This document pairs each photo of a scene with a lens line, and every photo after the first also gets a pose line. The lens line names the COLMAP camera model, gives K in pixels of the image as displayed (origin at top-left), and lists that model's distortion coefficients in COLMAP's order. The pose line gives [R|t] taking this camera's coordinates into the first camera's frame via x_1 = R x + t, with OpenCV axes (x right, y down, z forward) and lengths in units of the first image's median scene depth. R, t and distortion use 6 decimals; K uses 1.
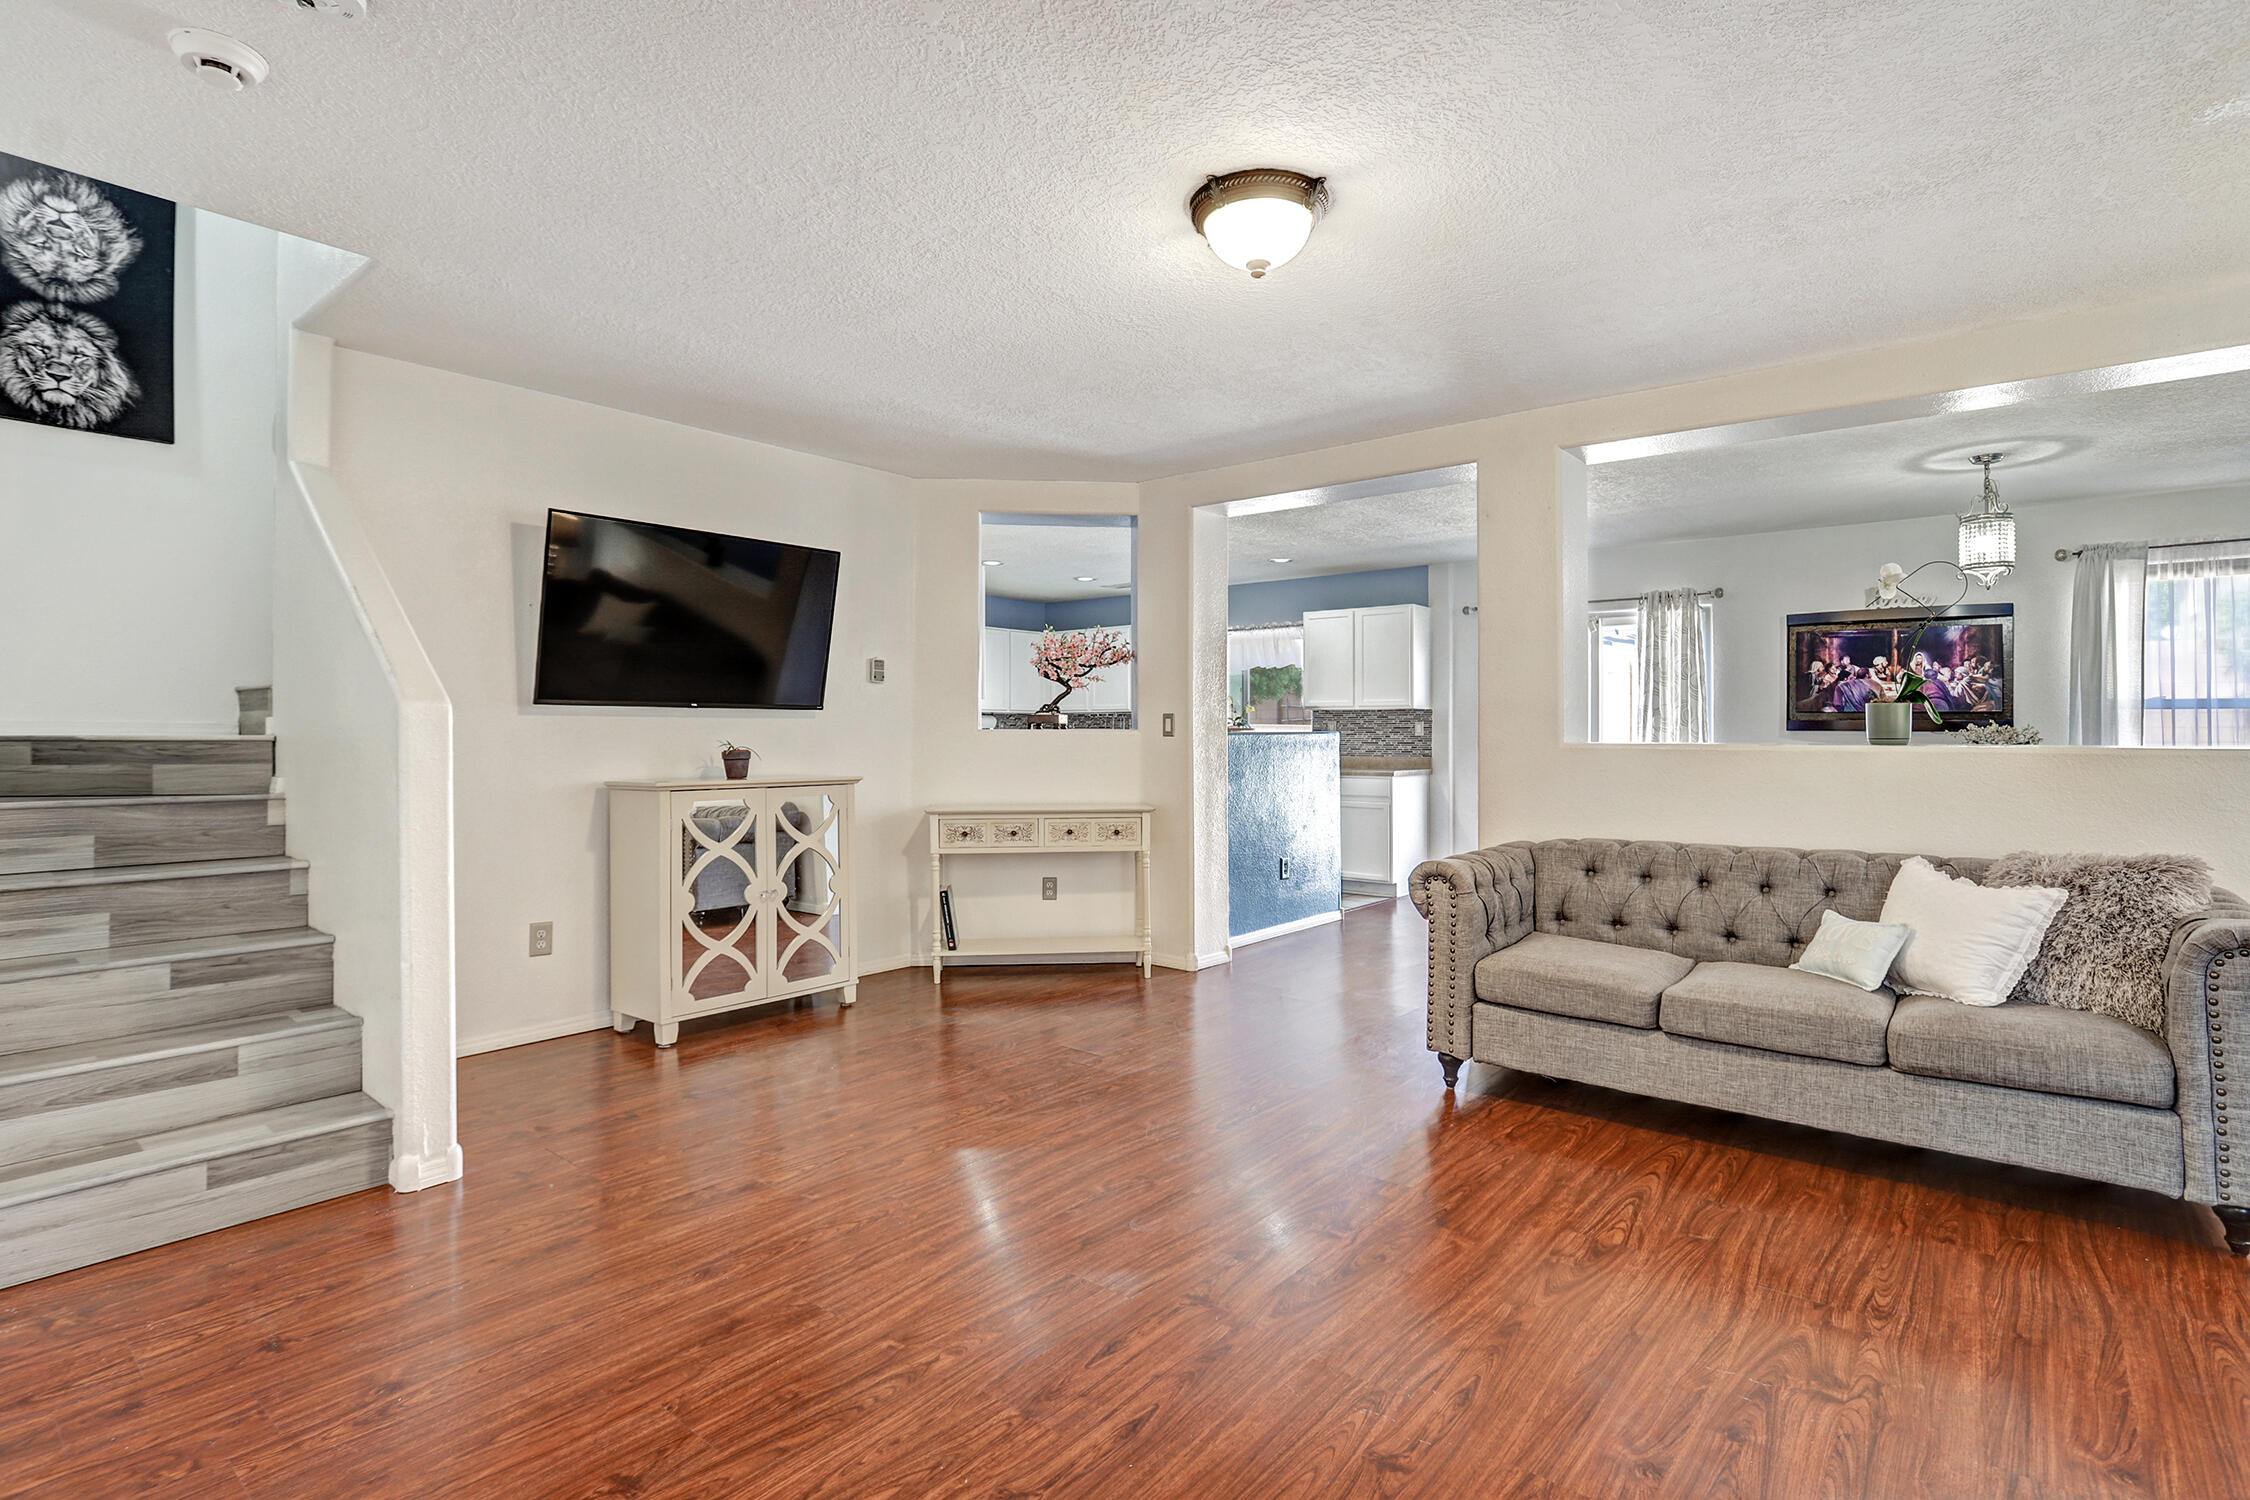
lens RADIAL K [[1103.7, 0, 1127.1], [0, 1103.7, 745.6], [0, 0, 1]] dist [-0.015217, 0.006699]
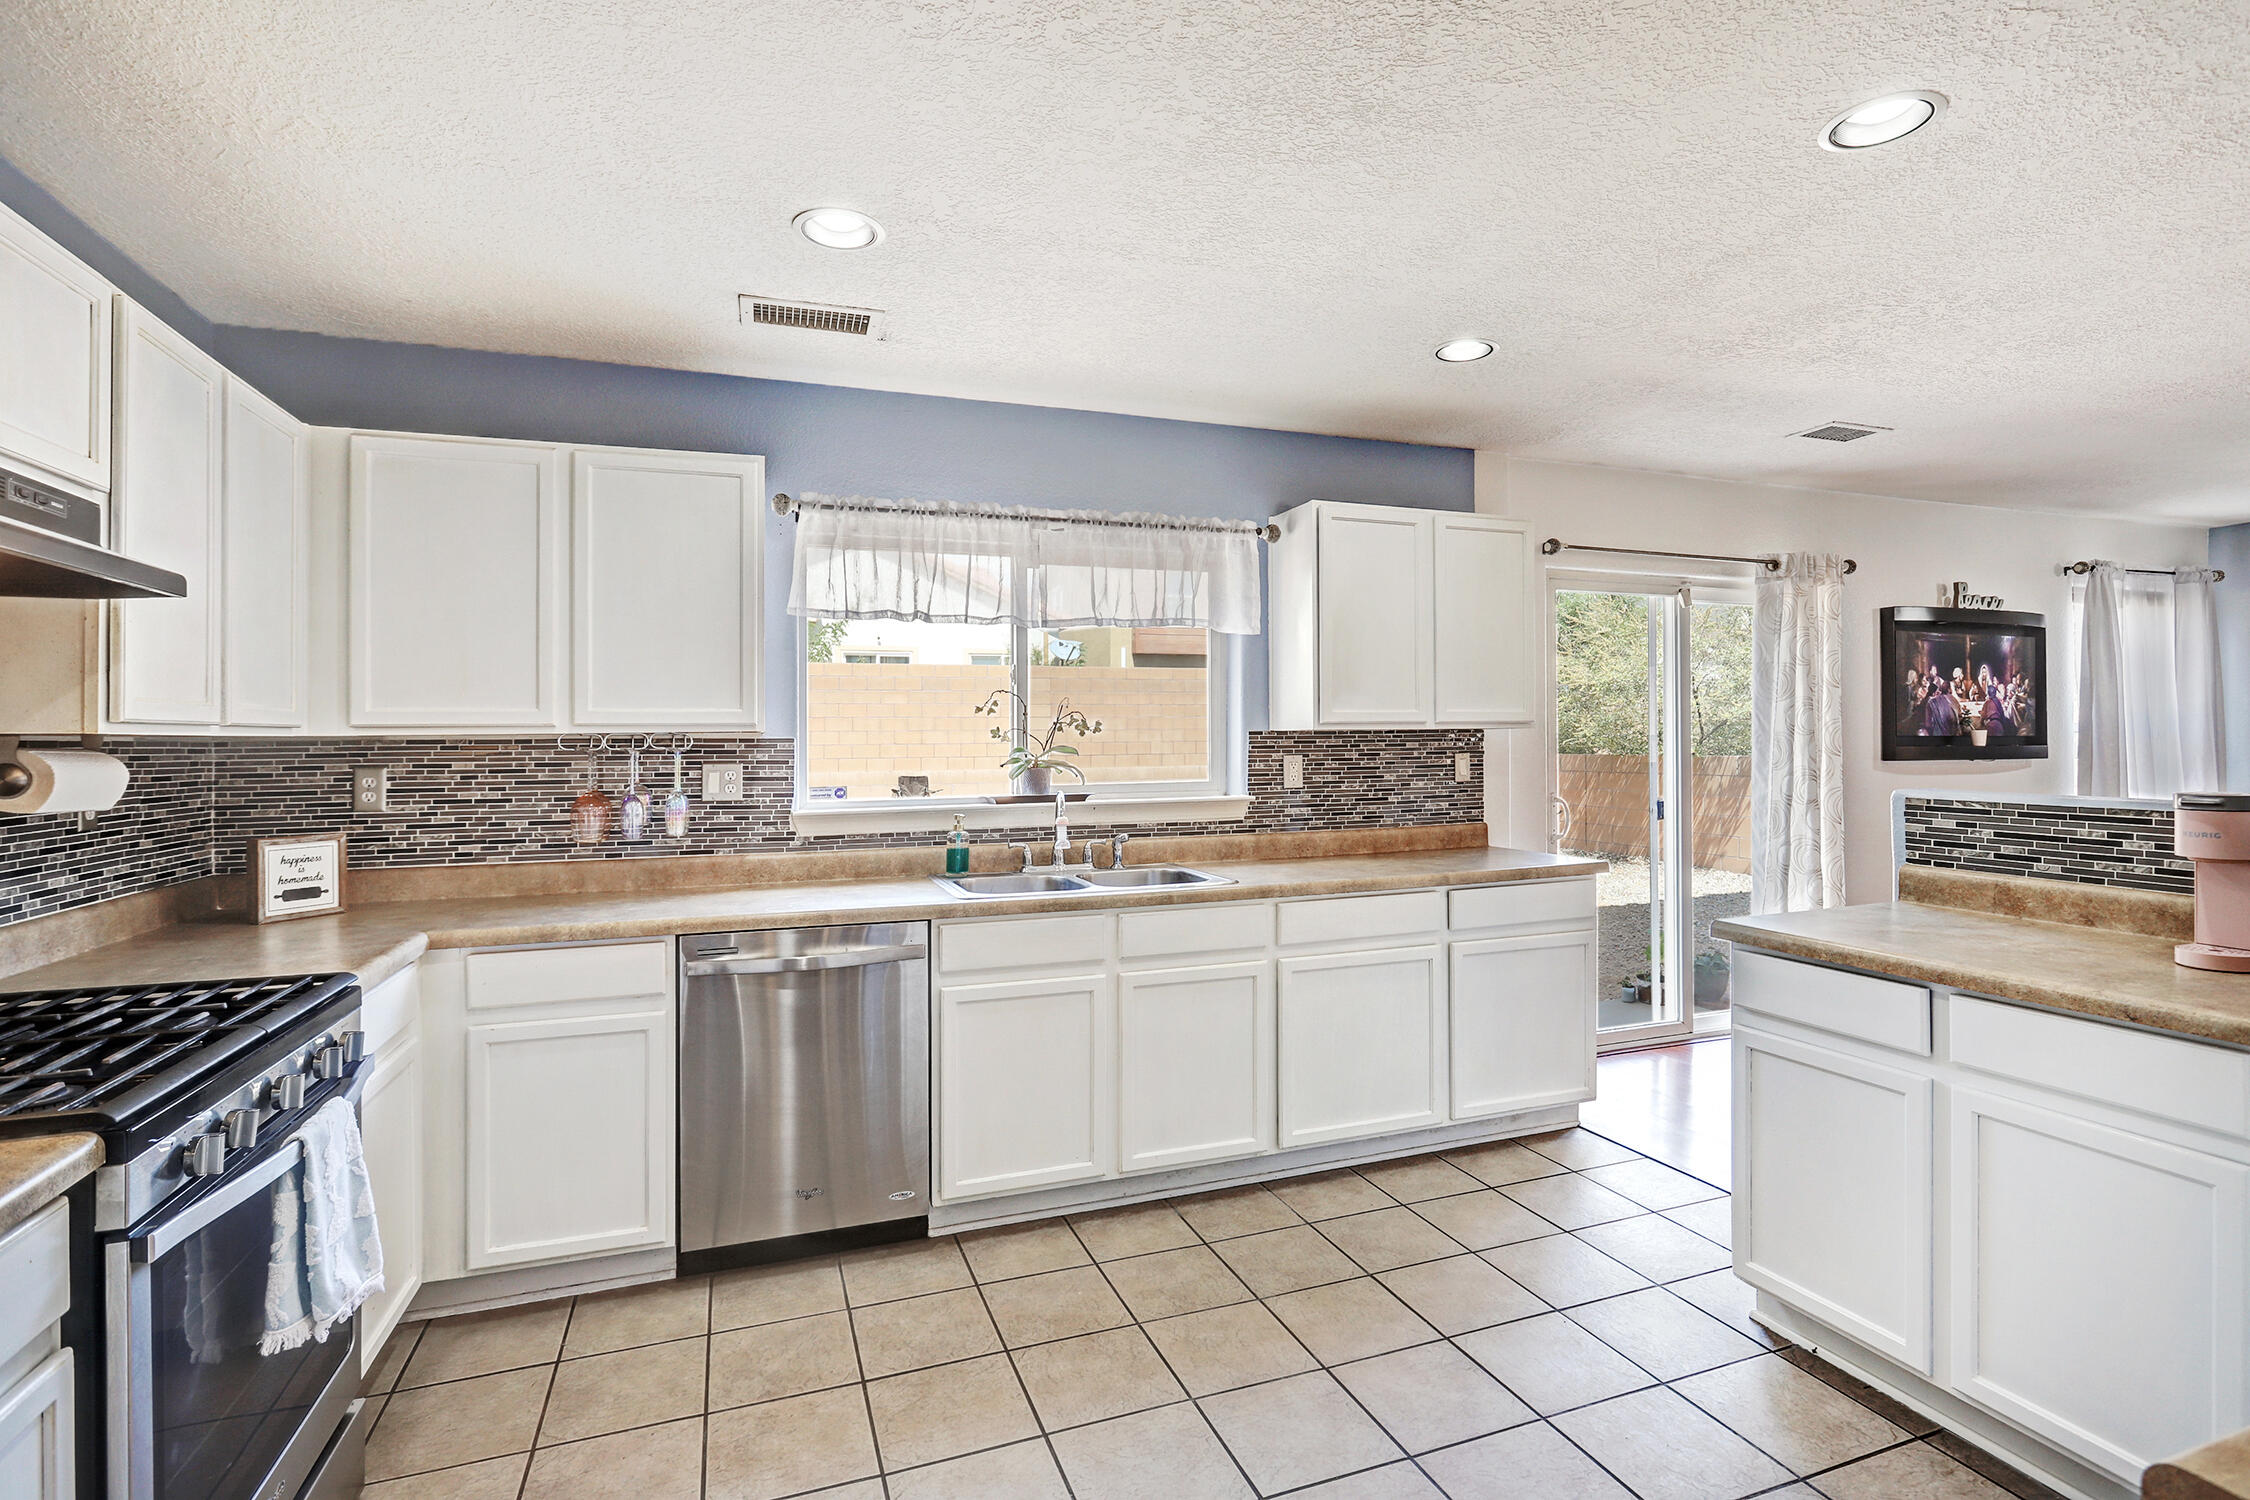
lens RADIAL K [[1103.7, 0, 1122.4], [0, 1103.7, 740.6], [0, 0, 1]] dist [-0.015217, 0.006699]
pose [[0.485388, -0.004579, 0.874287, -0.325786], [0.021746, 0.999740, -0.006837, -0.035149], [-0.874029, 0.022331, 0.485361, 1.153611]]
